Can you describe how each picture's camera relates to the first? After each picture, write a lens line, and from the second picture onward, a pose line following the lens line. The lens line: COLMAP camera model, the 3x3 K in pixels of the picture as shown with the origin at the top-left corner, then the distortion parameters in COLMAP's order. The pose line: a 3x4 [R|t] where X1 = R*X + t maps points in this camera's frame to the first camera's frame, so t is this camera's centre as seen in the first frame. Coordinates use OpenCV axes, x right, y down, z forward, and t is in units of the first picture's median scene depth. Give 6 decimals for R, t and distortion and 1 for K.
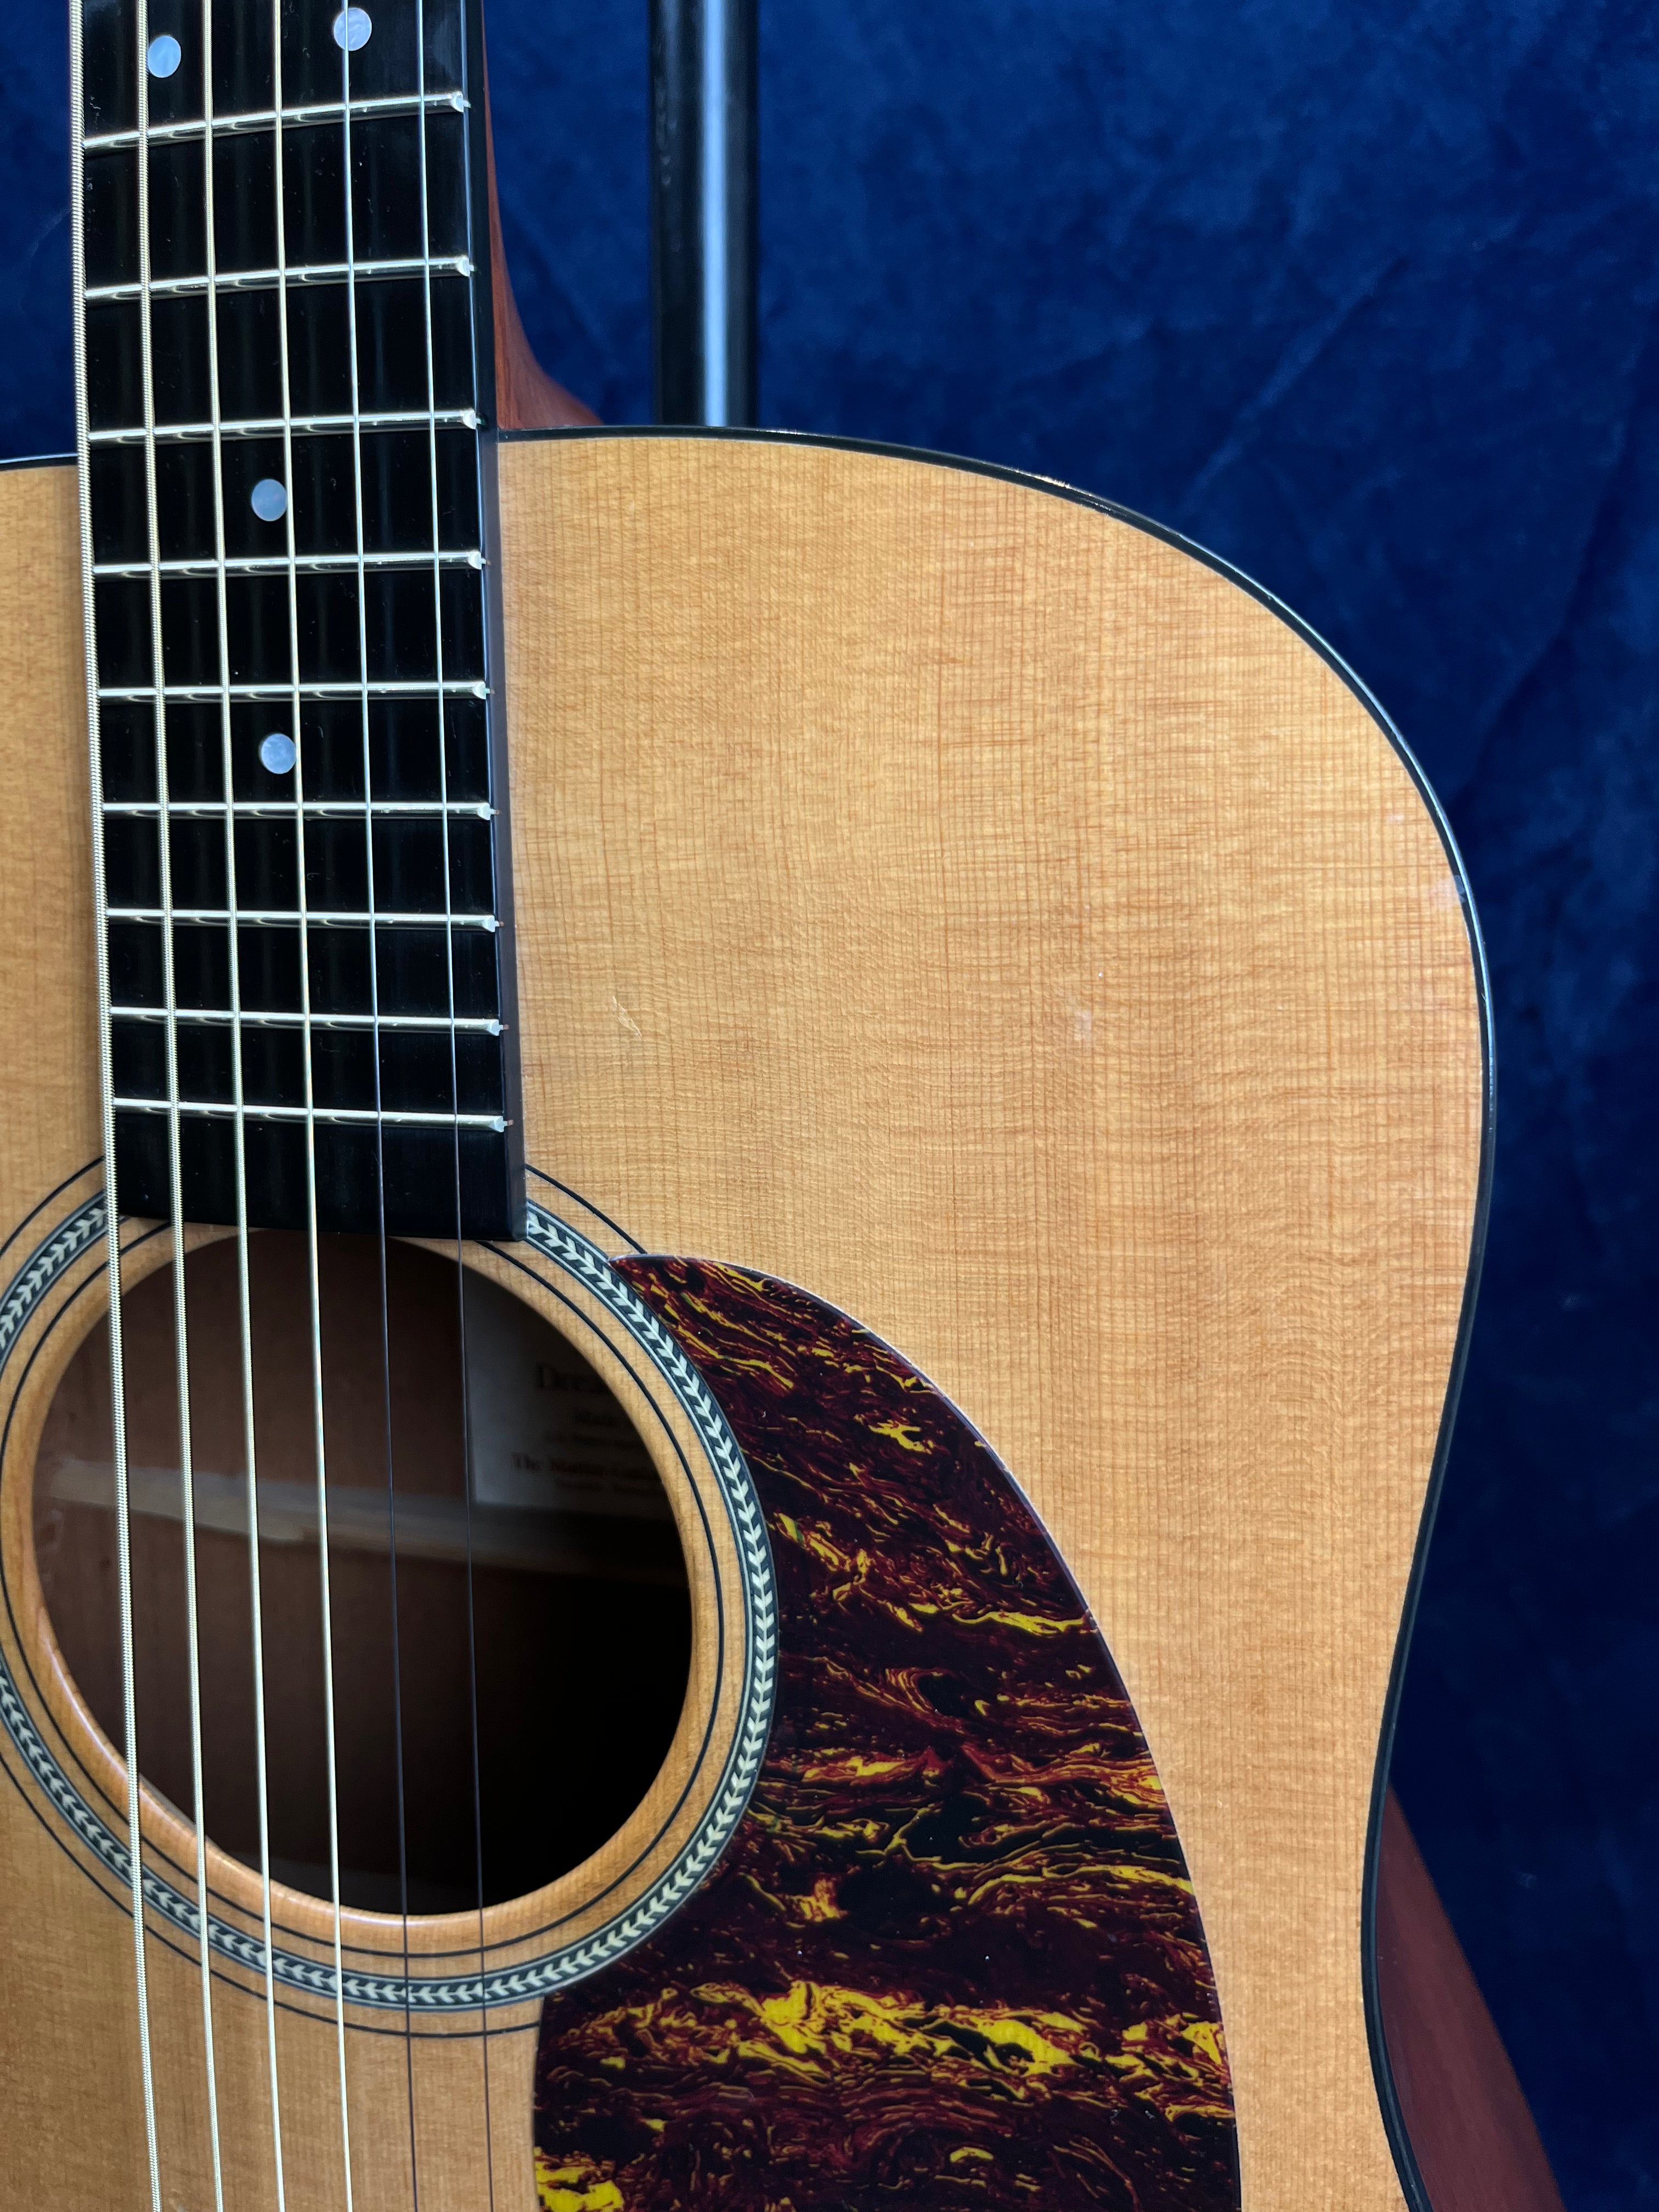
lens RADIAL K [[1722.0, 0, 834.7], [0, 1722.0, 1103.1], [0, 0, 1]] dist [0.058424, -0.120969]
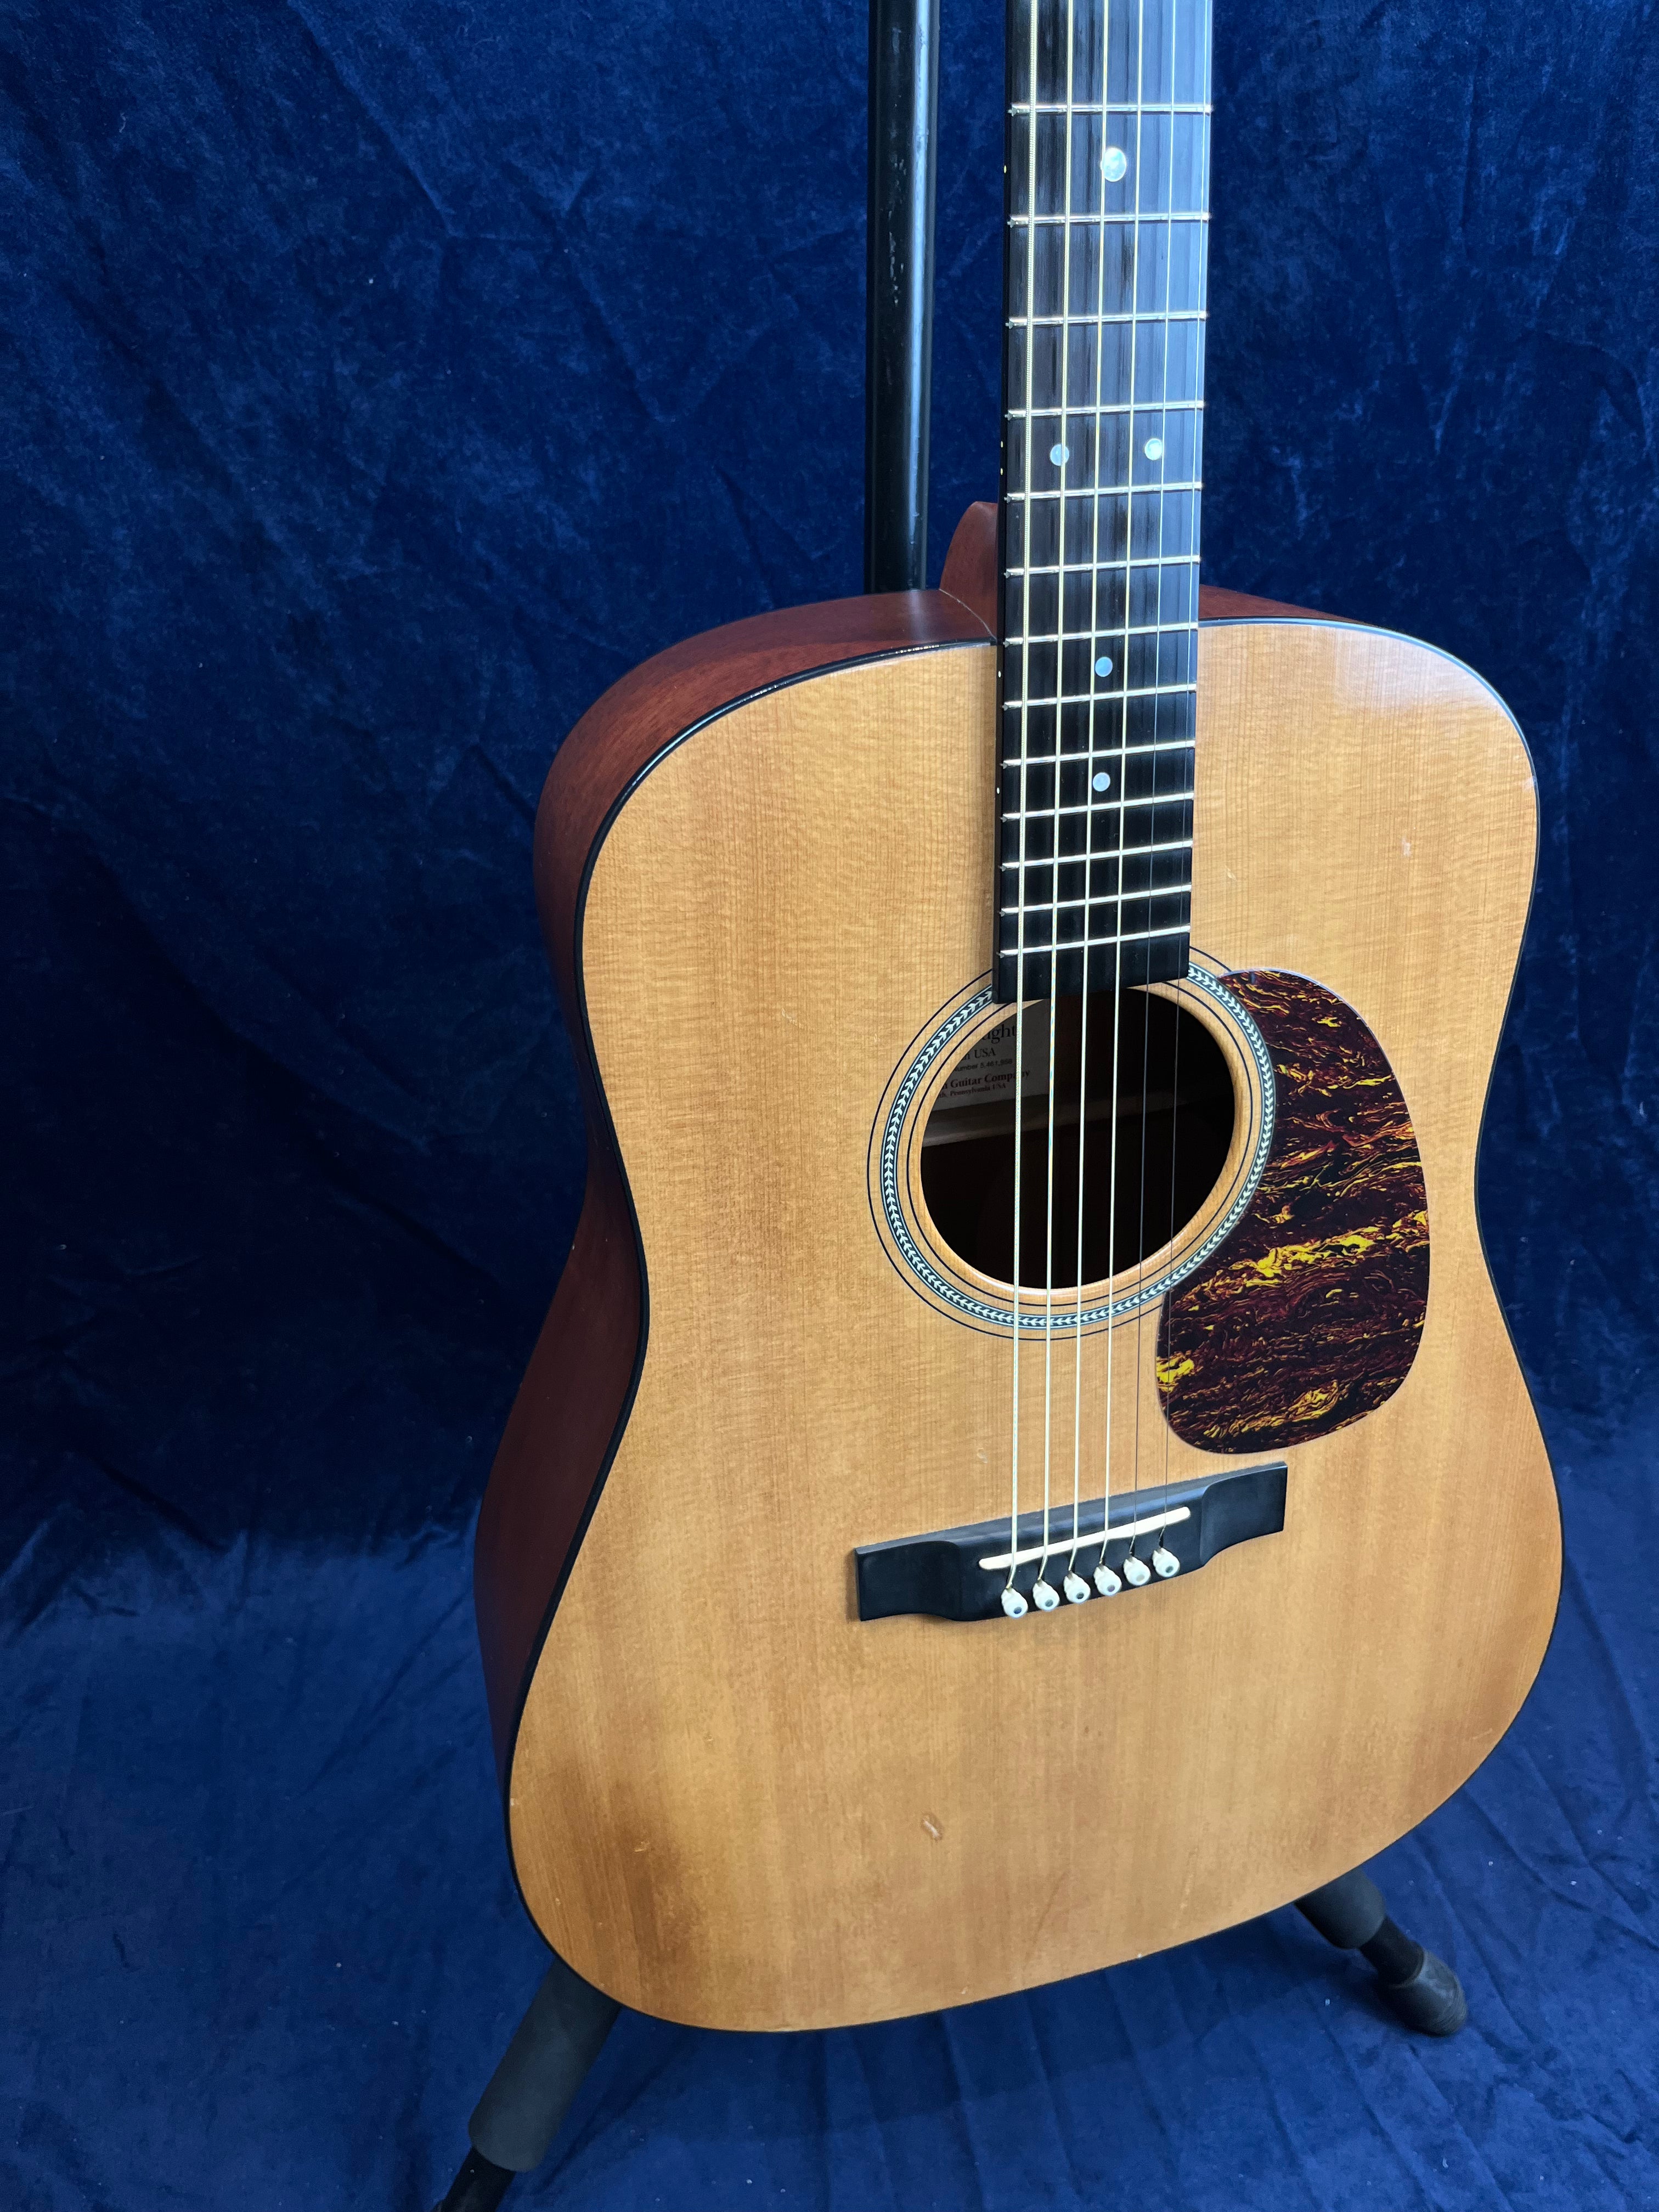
lens RADIAL K [[1691.5, 0, 850.6], [0, 1691.5, 1108.8], [0, 0, 1]] dist [0.065993, -0.119844]
pose [[0.864765, -0.240038, 0.441093, -1.608376], [0.116576, 0.950324, 0.288608, -0.456696], [-0.488459, -0.198157, 0.849789, -0.728251]]
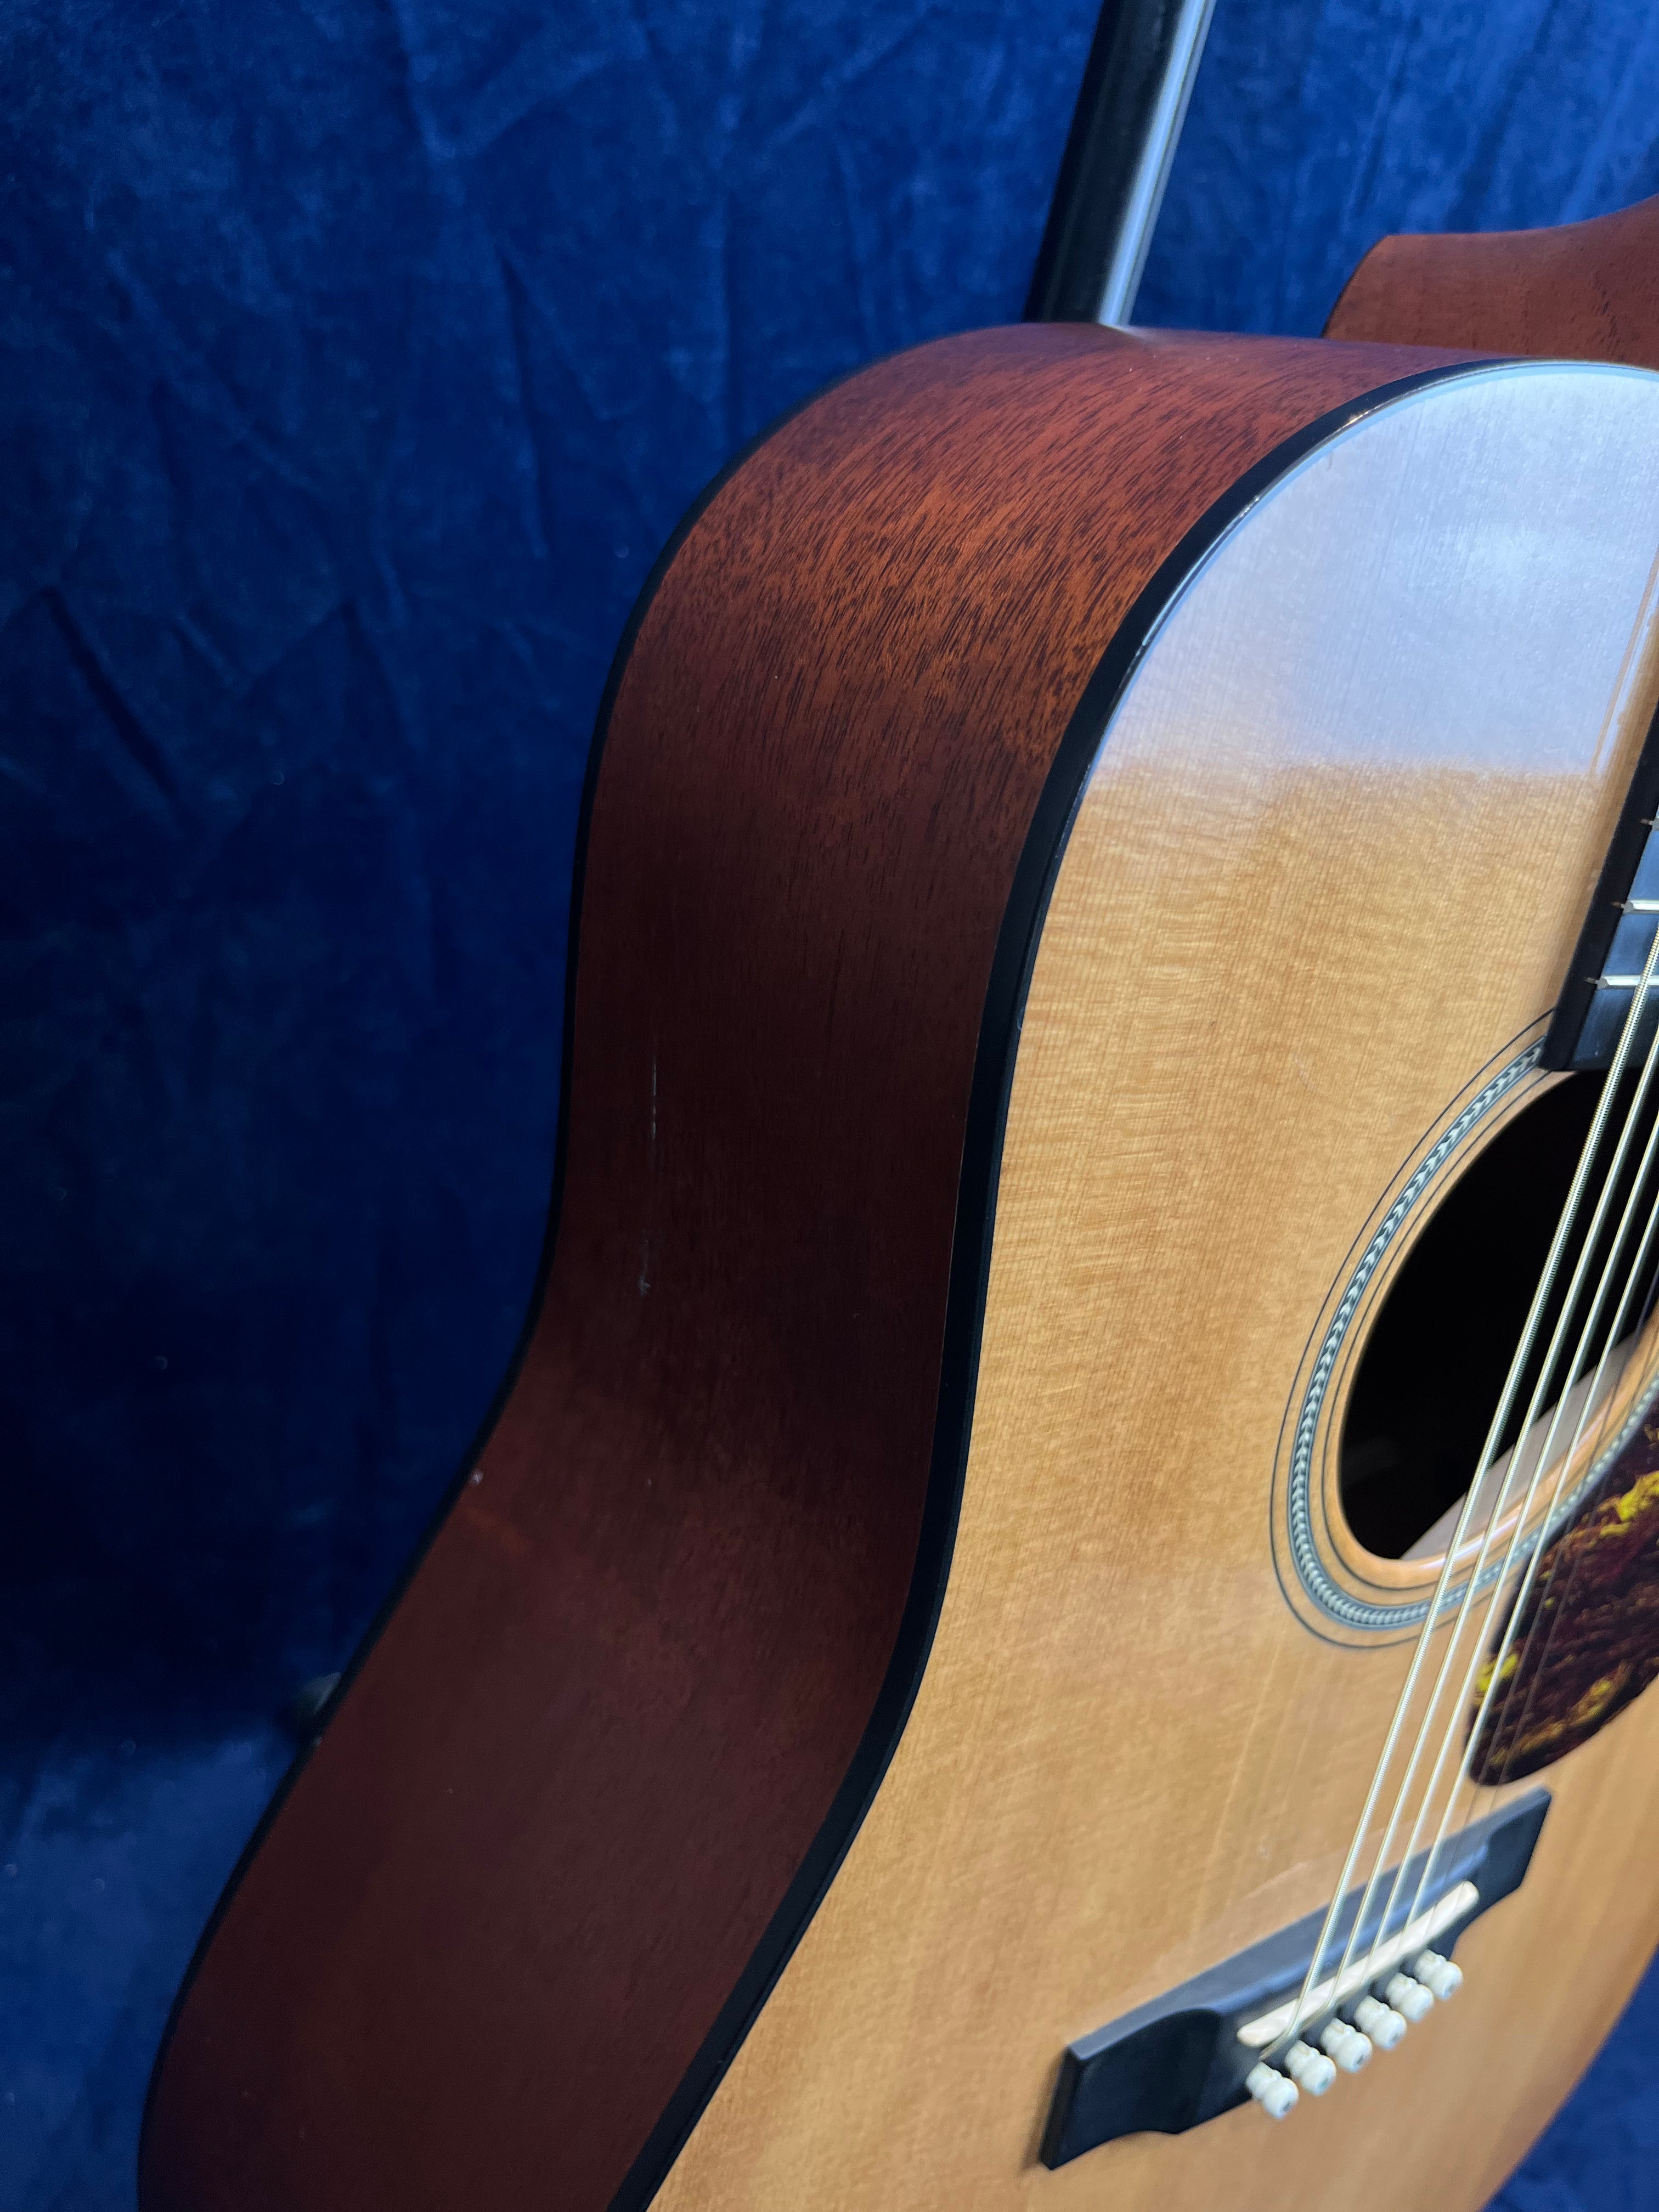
lens RADIAL K [[1718.3, 0, 851.4], [0, 1718.3, 1102.6], [0, 0, 1]] dist [0.060481, -0.126567]
pose [[0.620177, -0.160688, 0.767828, -1.708222], [-0.056927, 0.966996, 0.248349, -0.187778], [-0.782394, -0.197731, 0.590562, 0.731176]]
